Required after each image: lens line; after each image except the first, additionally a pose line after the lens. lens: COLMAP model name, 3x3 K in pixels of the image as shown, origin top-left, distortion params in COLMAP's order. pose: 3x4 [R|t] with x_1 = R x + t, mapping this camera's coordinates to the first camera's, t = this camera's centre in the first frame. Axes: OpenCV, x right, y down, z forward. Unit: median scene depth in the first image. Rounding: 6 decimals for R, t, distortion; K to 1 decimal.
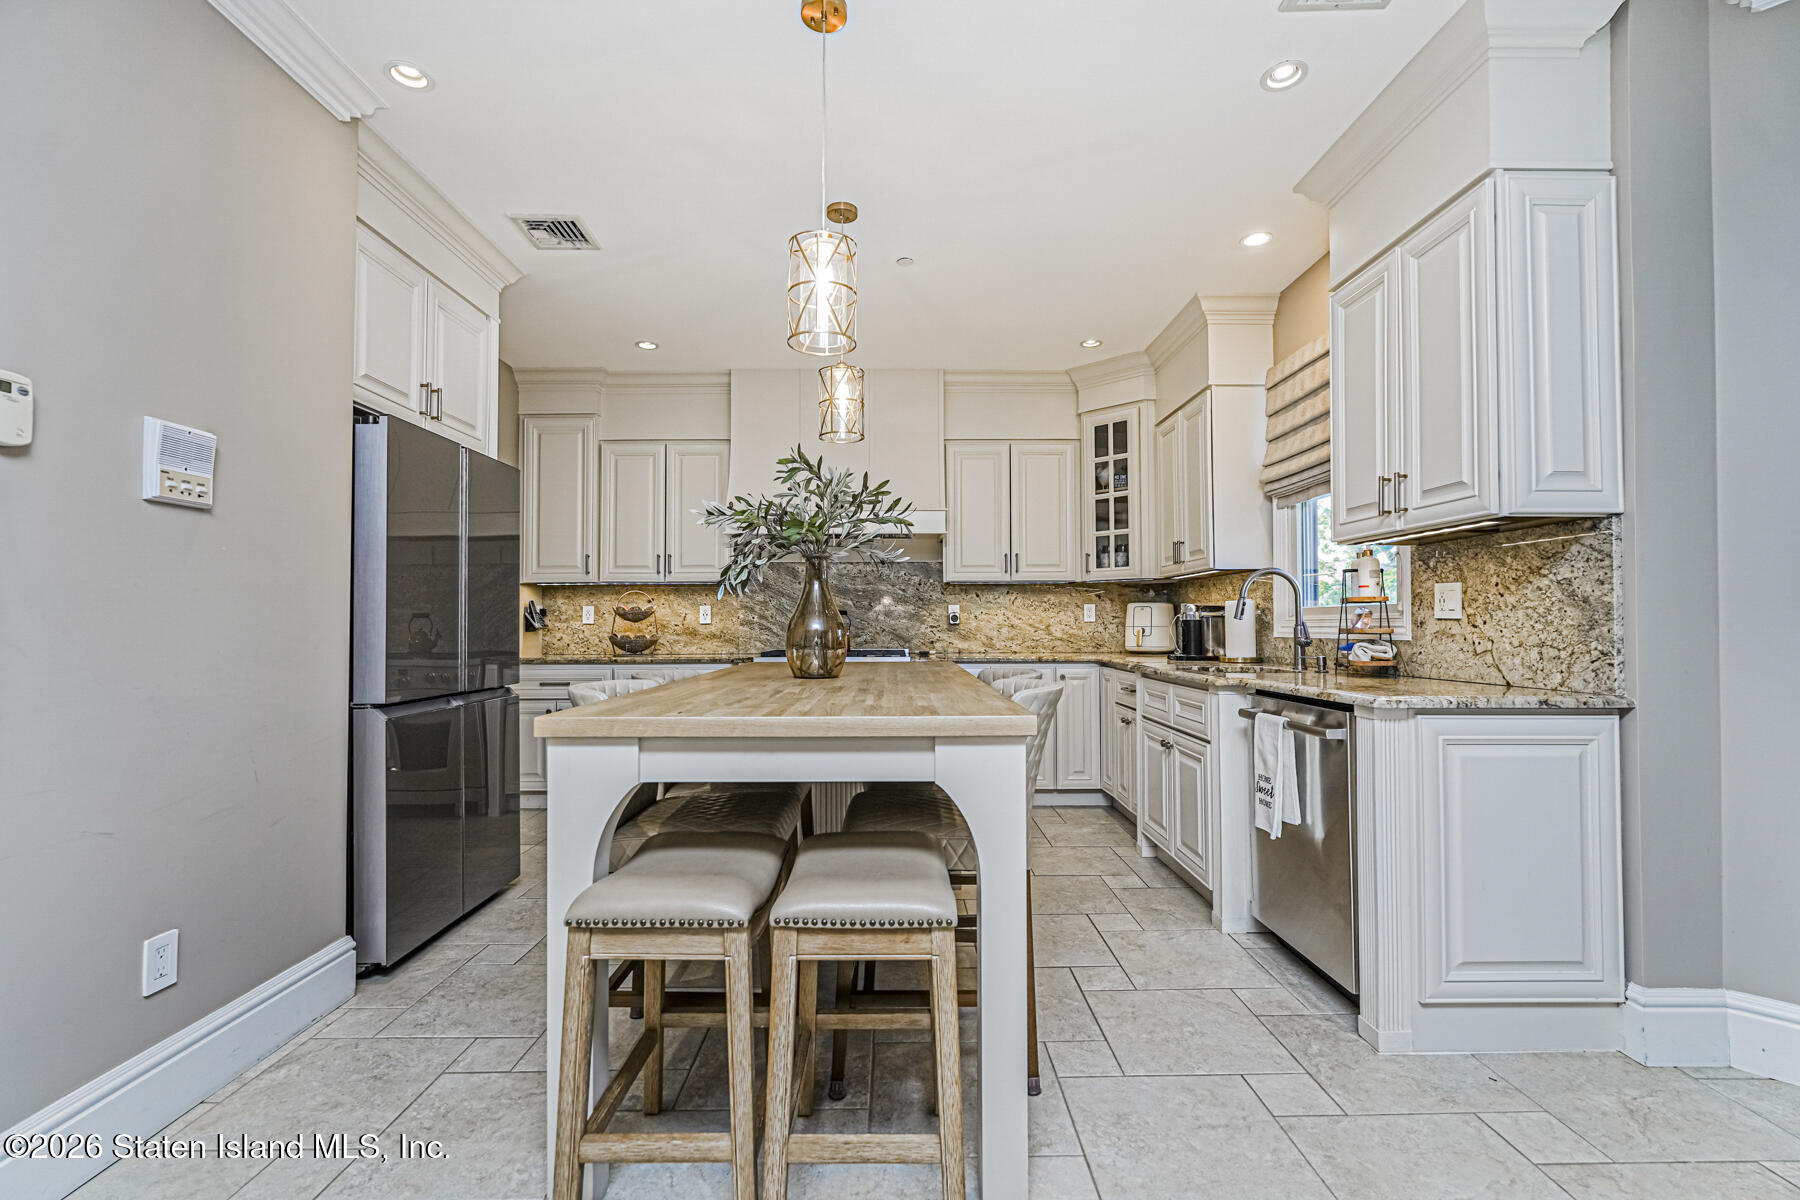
lens RADIAL K [[791.5, 0, 897.5], [0, 791.5, 608.3], [0, 0, 1]] dist [-0.015989, 0.007304]
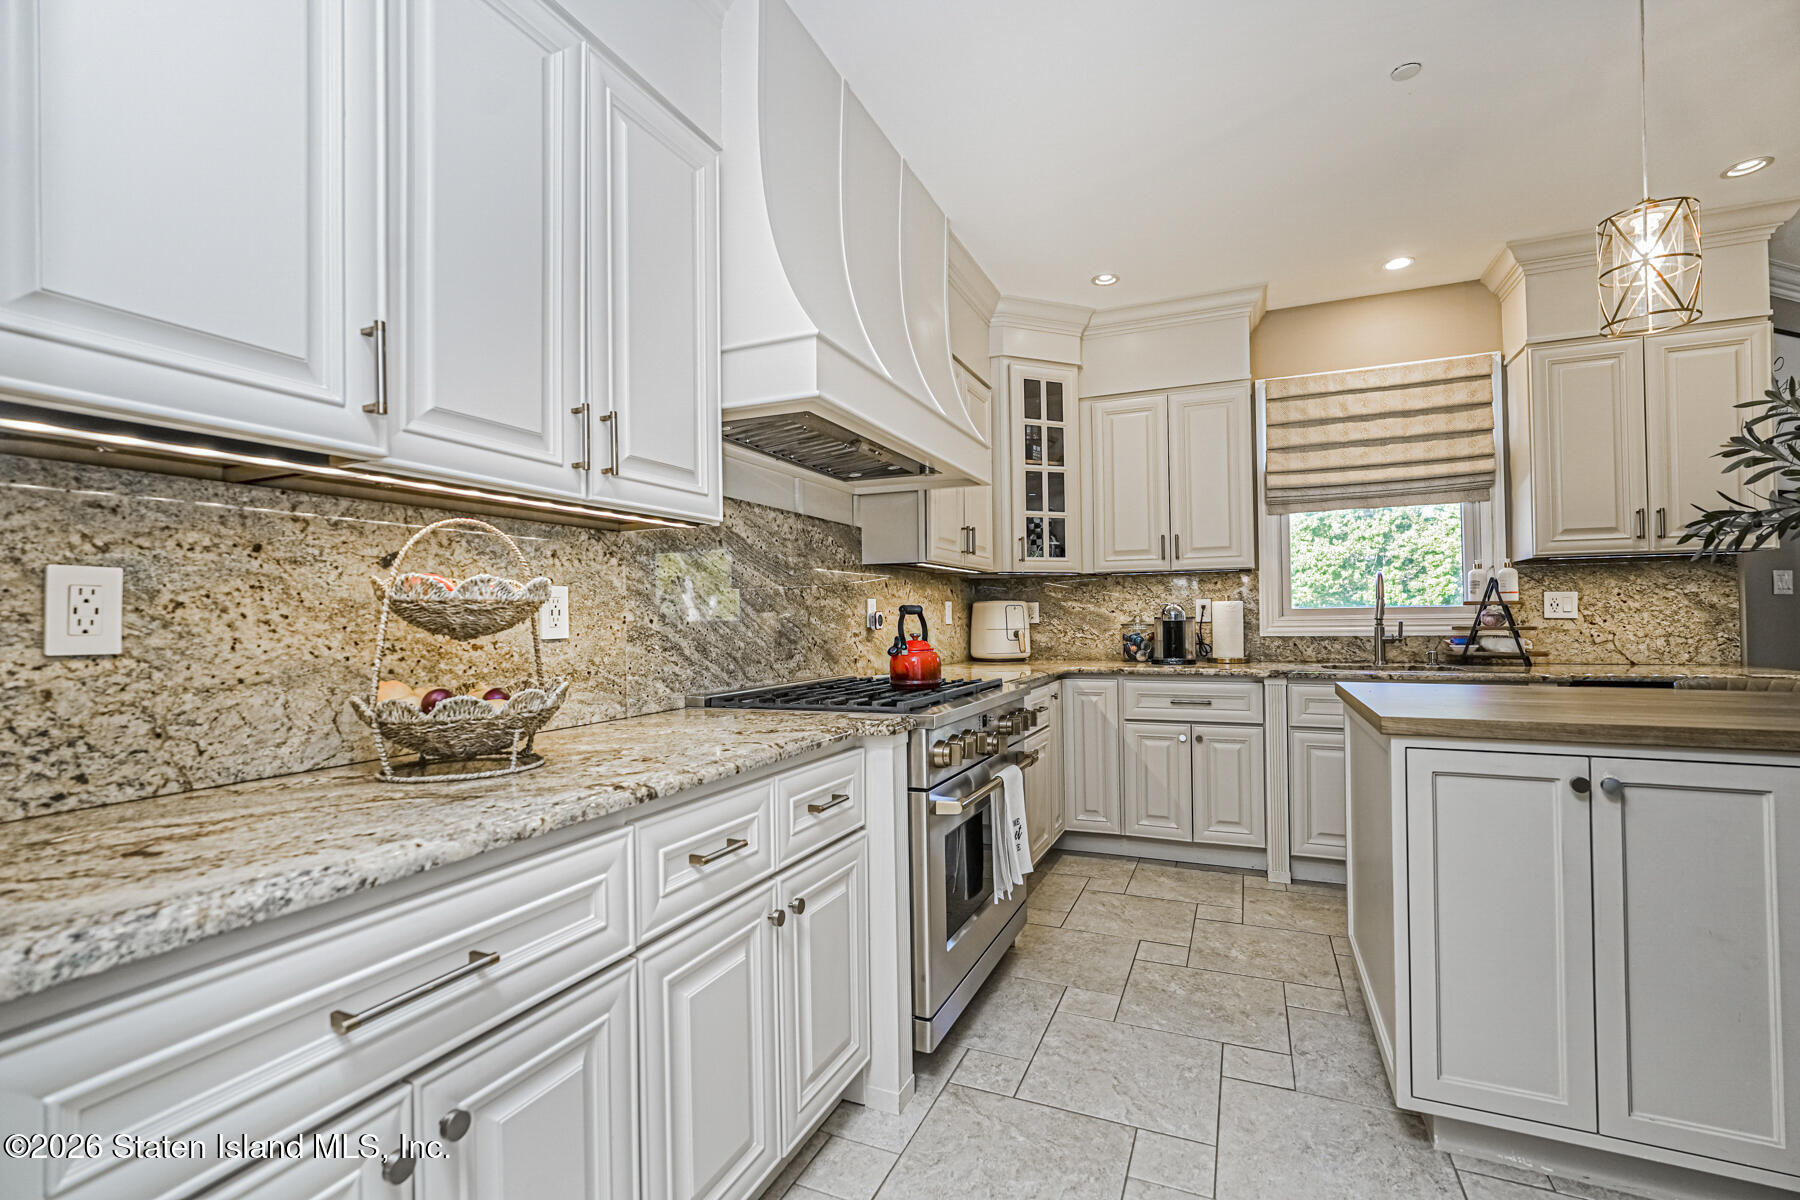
lens RADIAL K [[791.5, 0, 898.9], [0, 791.5, 603.2], [0, 0, 1]] dist [-0.015989, 0.007304]
pose [[0.408282, 0.015228, 0.912729, -0.543925], [-0.008578, 0.999881, -0.012844, 0.007945], [-0.912816, -0.002586, 0.408364, 0.813630]]
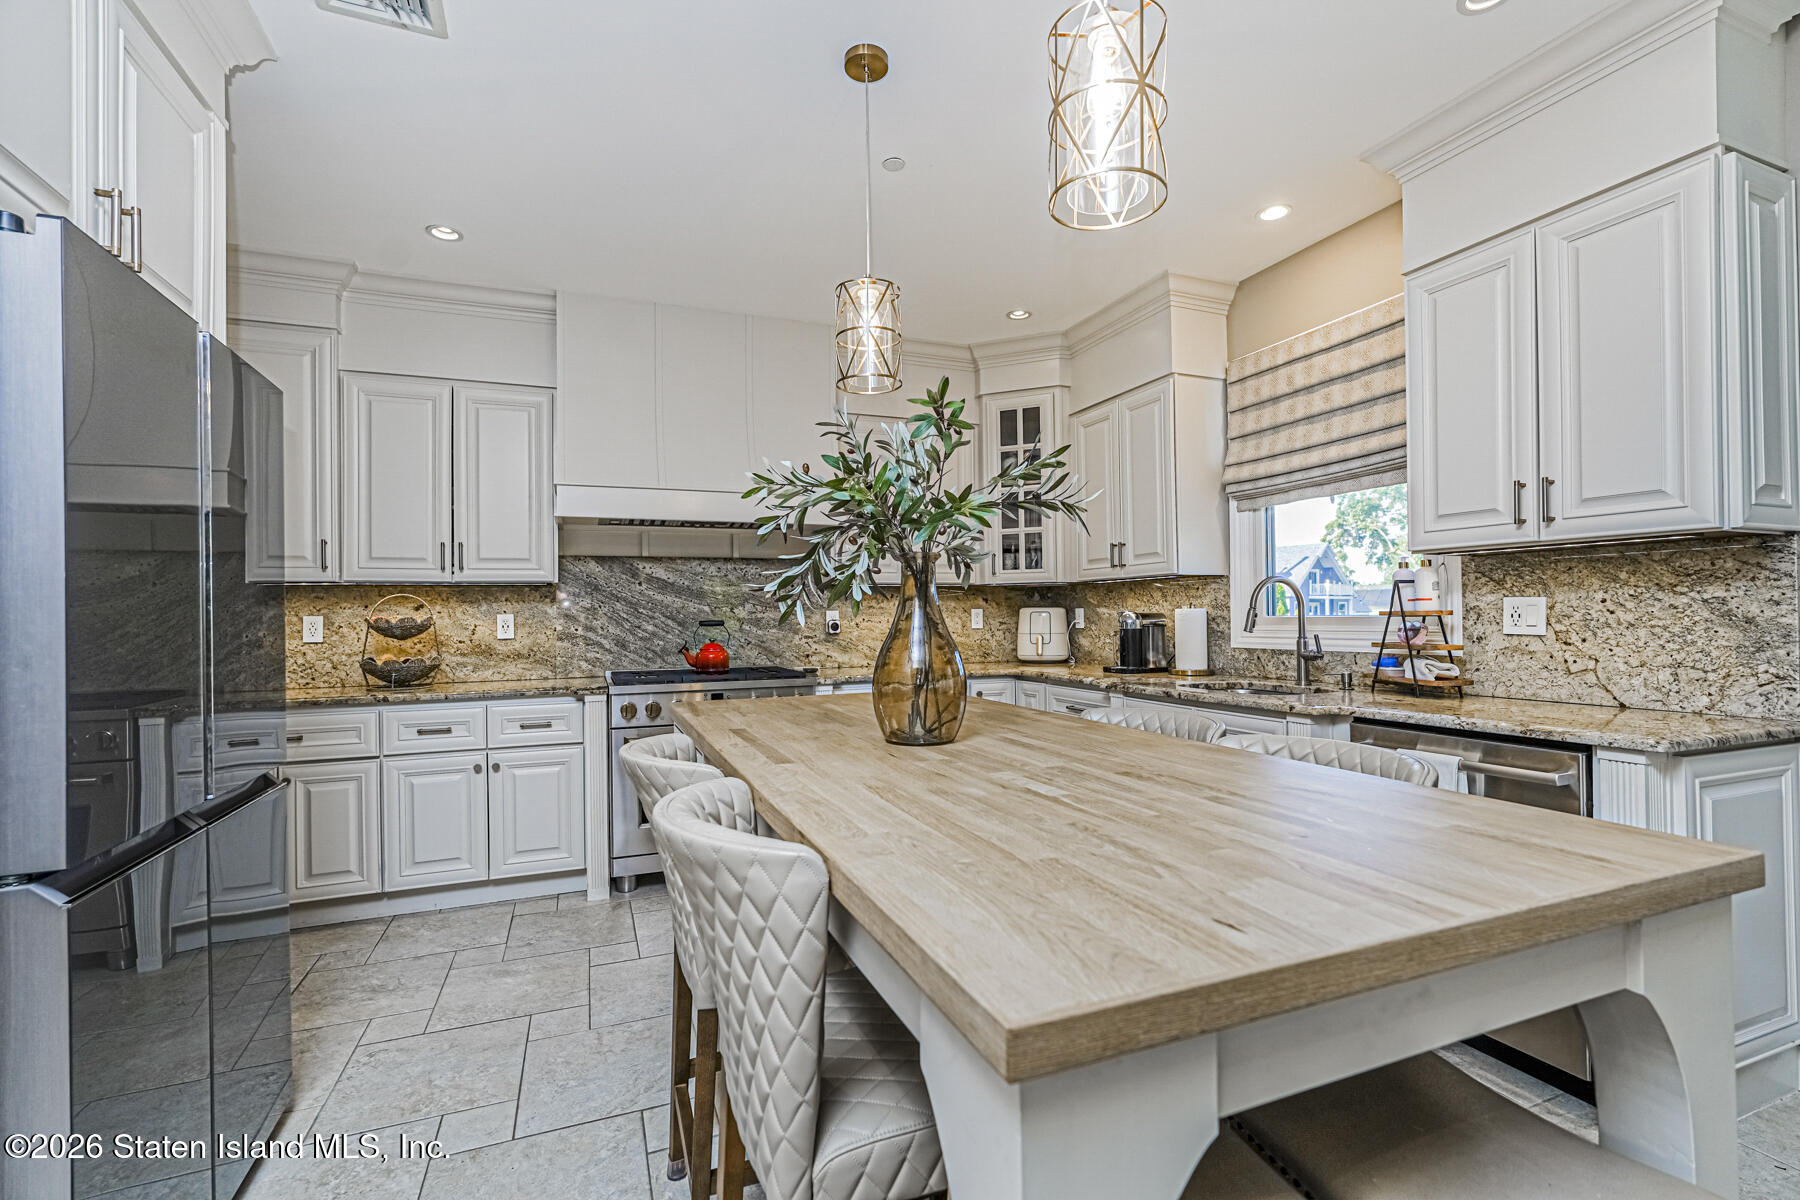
lens RADIAL K [[791.5, 0, 897.6], [0, 791.5, 608.0], [0, 0, 1]] dist [-0.015989, 0.007304]
pose [[0.930026, -0.005444, 0.367453, -0.193919], [0.002434, 0.999960, 0.008655, -0.016090], [-0.367485, -0.007155, 0.930002, 0.216291]]
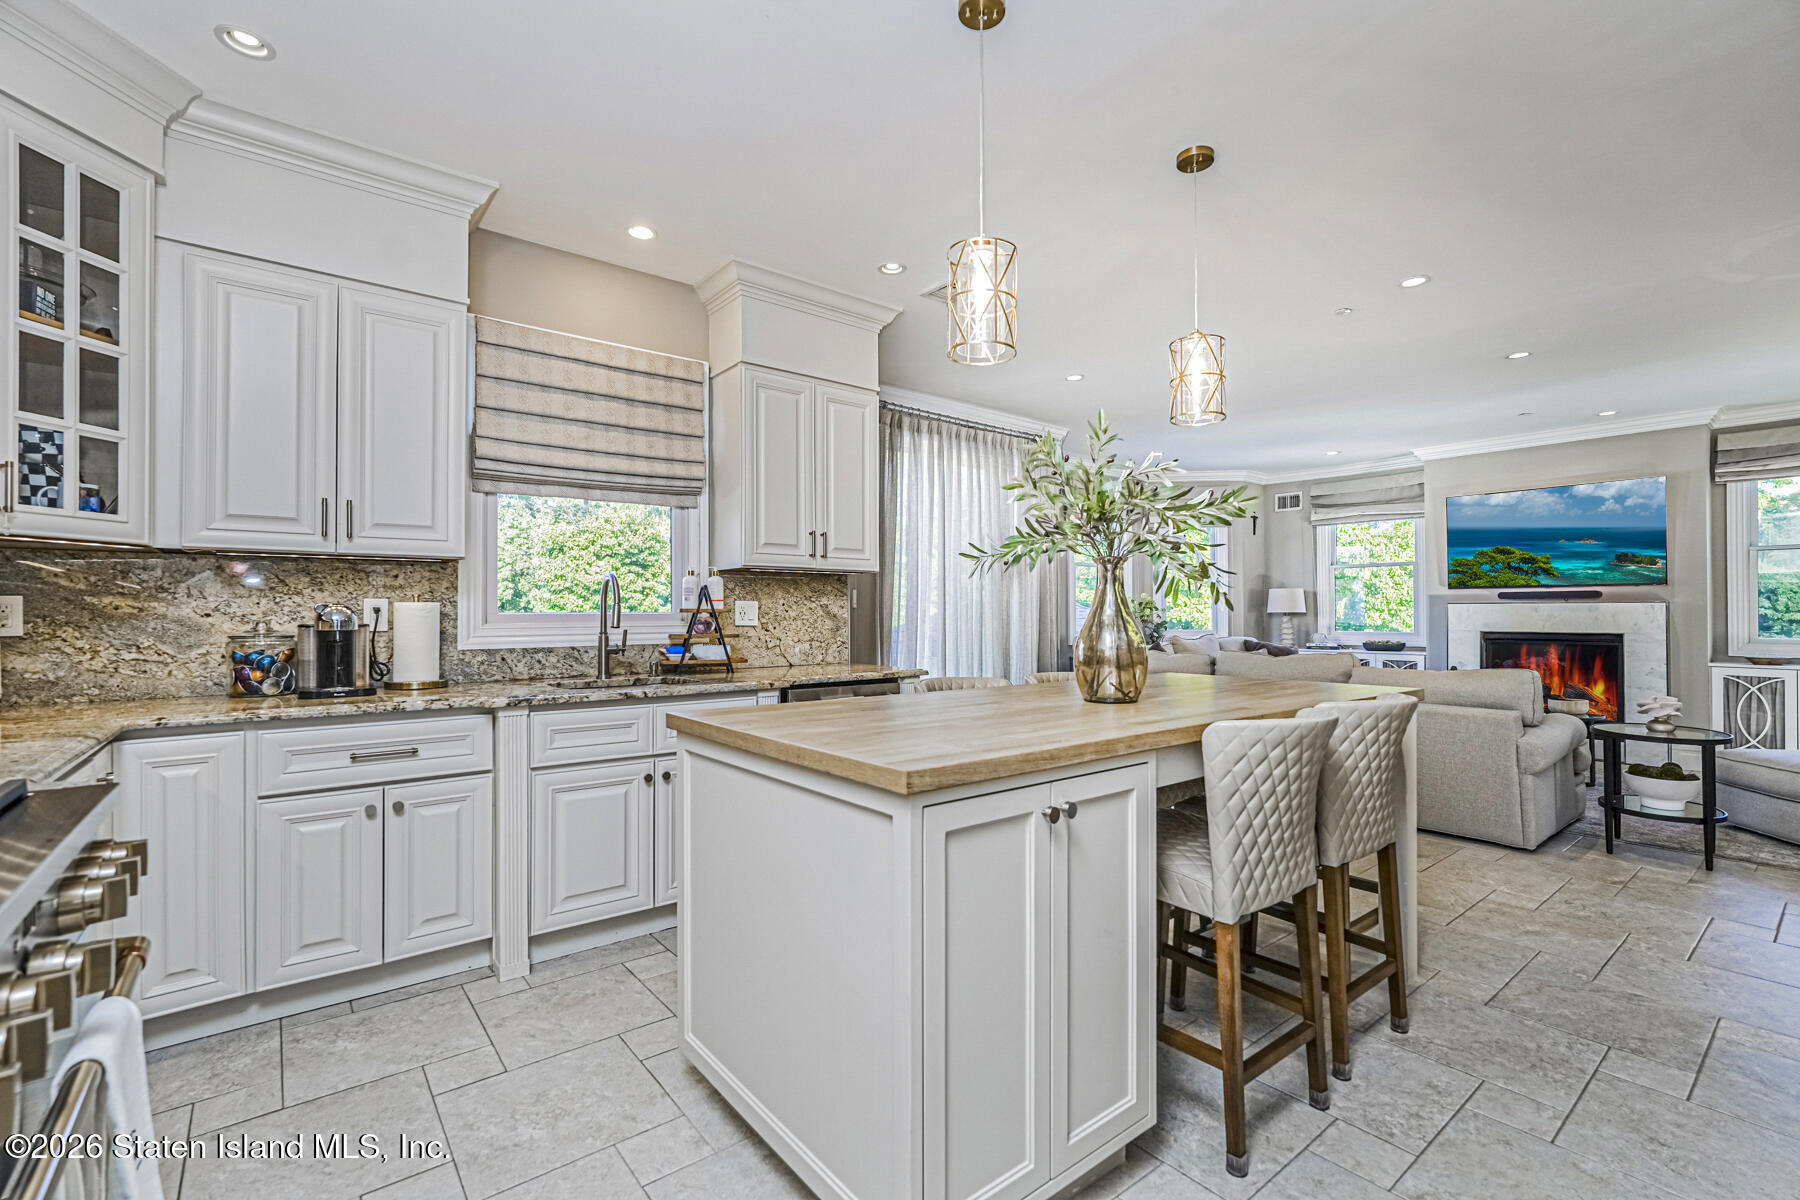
lens RADIAL K [[791.5, 0, 898.3], [0, 791.5, 607.1], [0, 0, 1]] dist [-0.015989, 0.007304]
pose [[-0.620427, 0.009245, 0.784209, -0.336803], [-0.012830, 0.999677, -0.021935, 0.003955], [-0.784159, -0.023670, -0.620108, 0.922043]]
